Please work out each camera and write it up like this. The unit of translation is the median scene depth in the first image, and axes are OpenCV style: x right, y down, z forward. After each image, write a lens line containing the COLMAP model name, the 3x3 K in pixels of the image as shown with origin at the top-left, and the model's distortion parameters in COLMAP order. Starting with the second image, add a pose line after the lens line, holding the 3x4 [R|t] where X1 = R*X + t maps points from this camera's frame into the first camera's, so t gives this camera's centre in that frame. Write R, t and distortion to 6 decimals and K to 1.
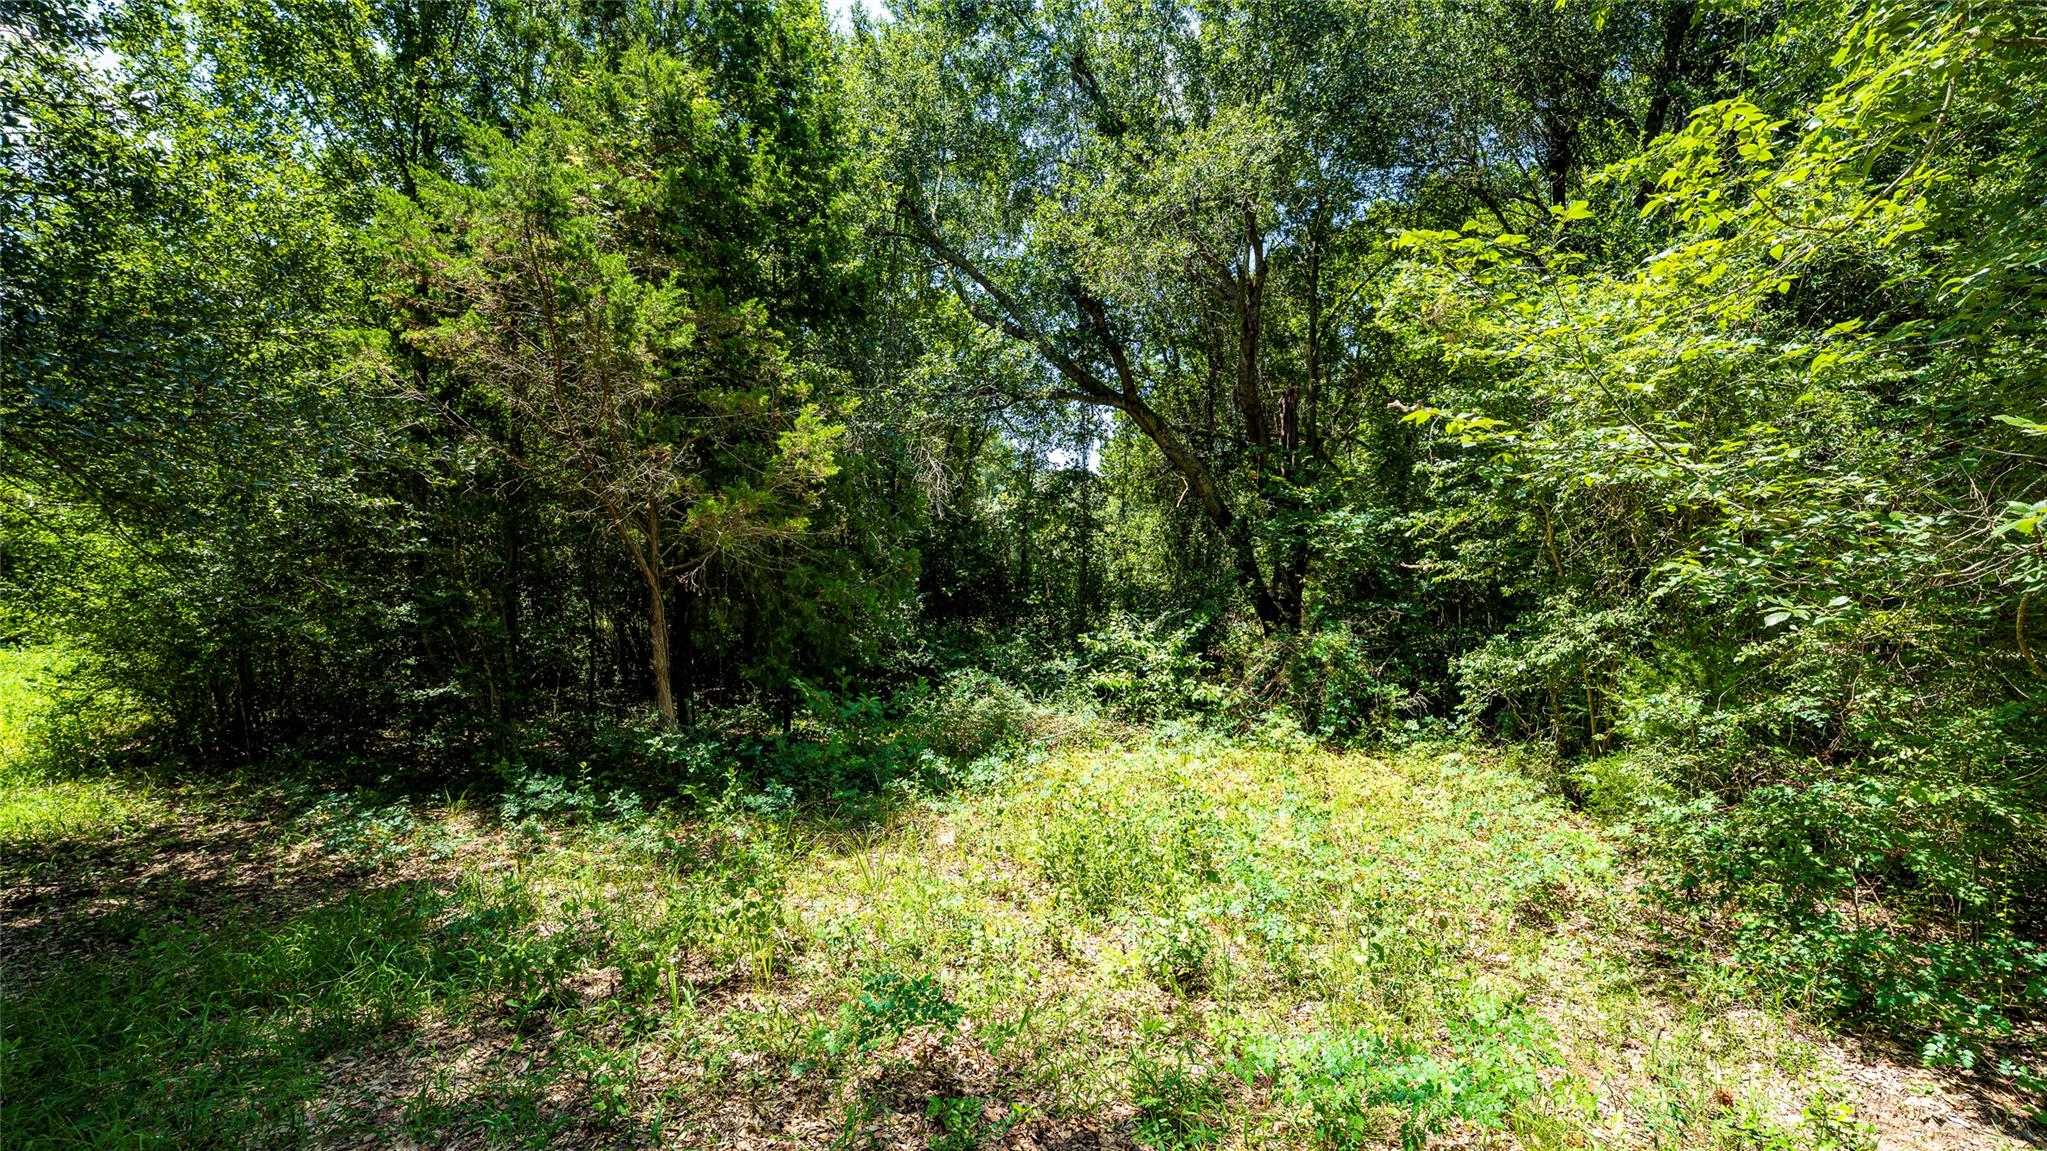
lens RADIAL K [[845.9, 0, 1019.8], [0, 845.9, 576.8], [0, 0, 1]] dist [-0.000001, 0.000395]
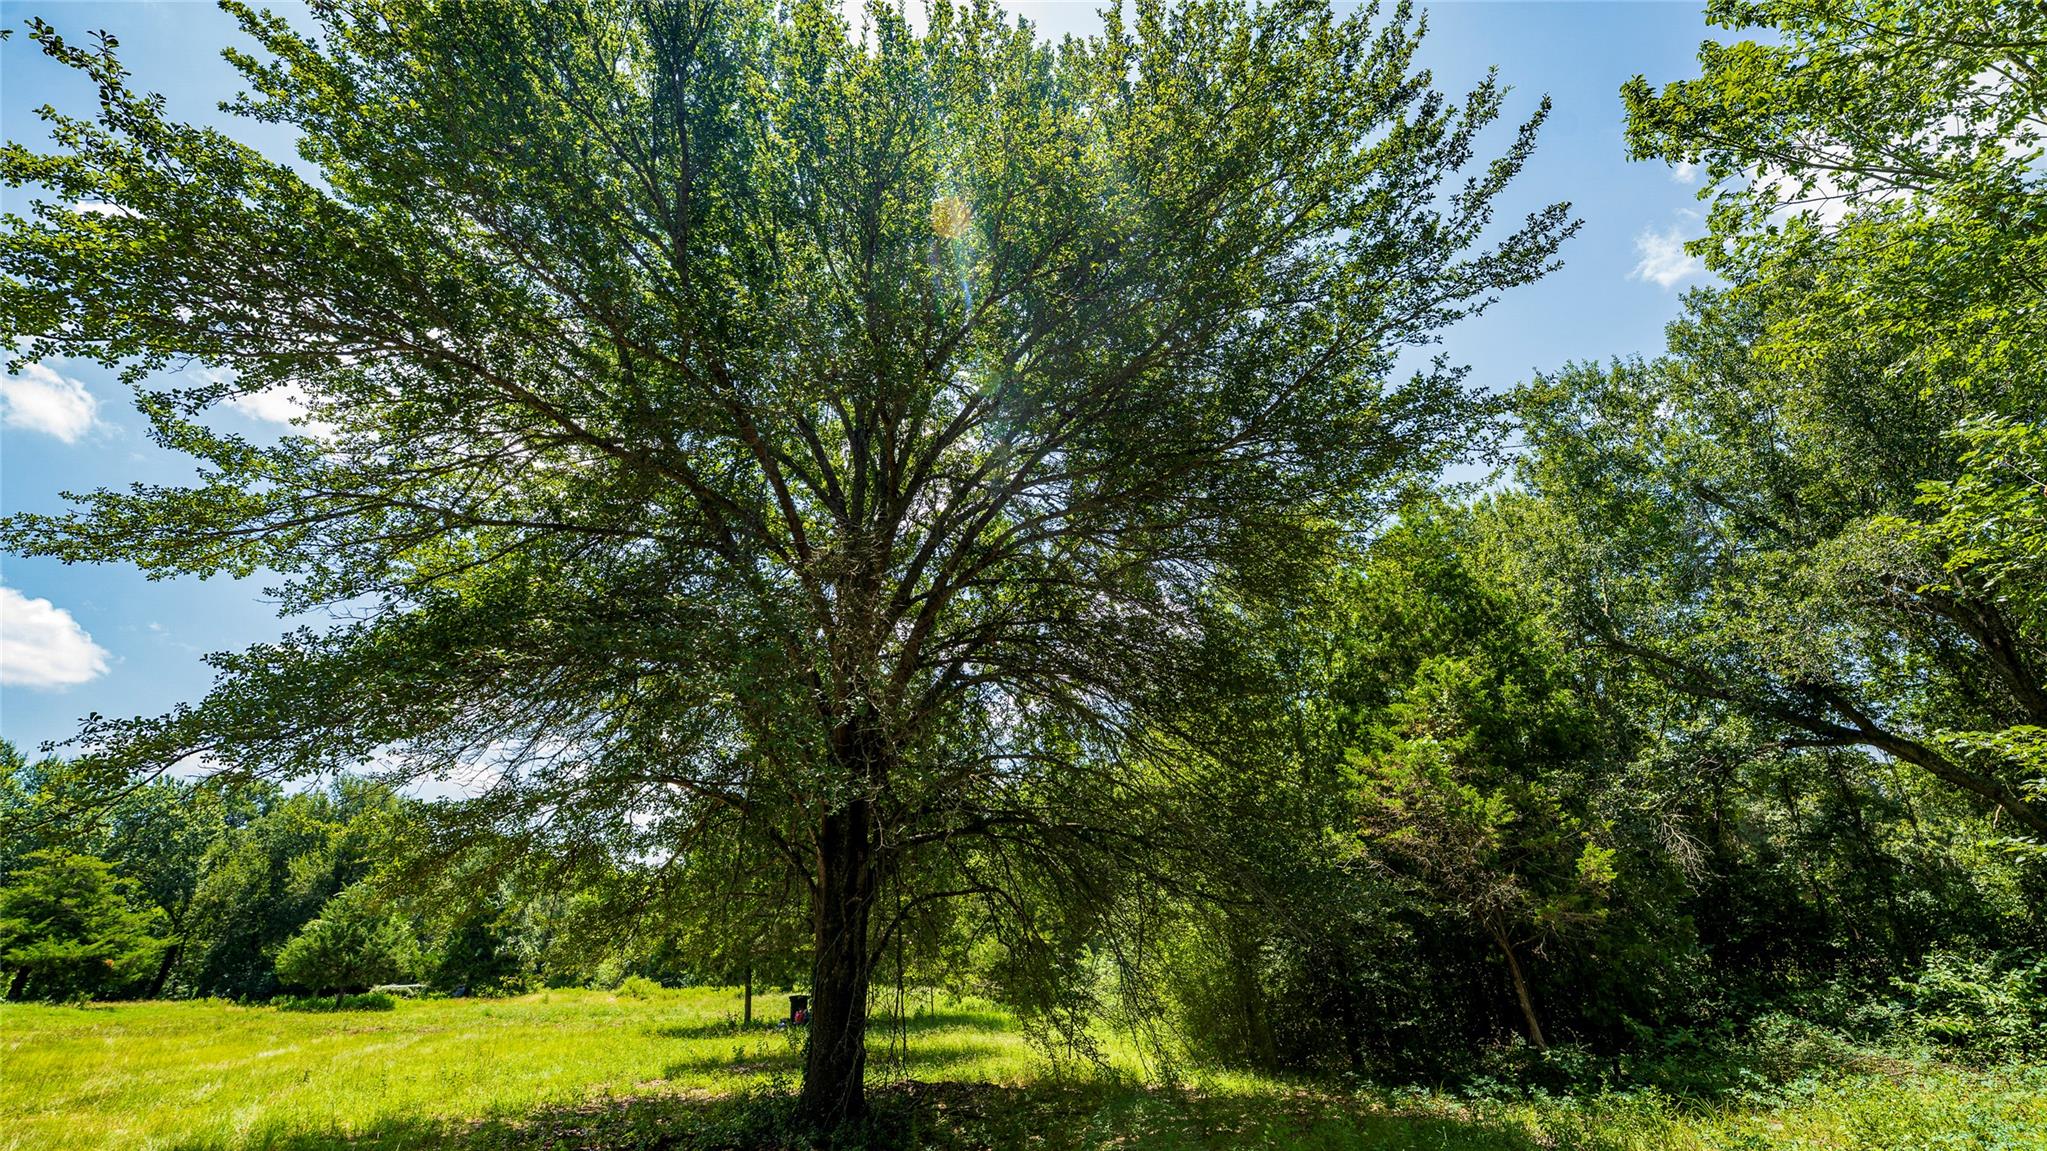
lens RADIAL K [[845.9, 0, 1028.2], [0, 845.9, 596.9], [0, 0, 1]] dist [-0.000001, 0.000395]
pose [[0.731963, -0.302377, -0.610572, 0.074771], [0.062914, 0.922295, -0.381331, -0.040381], [0.678434, 0.240707, 0.694110, -0.656524]]
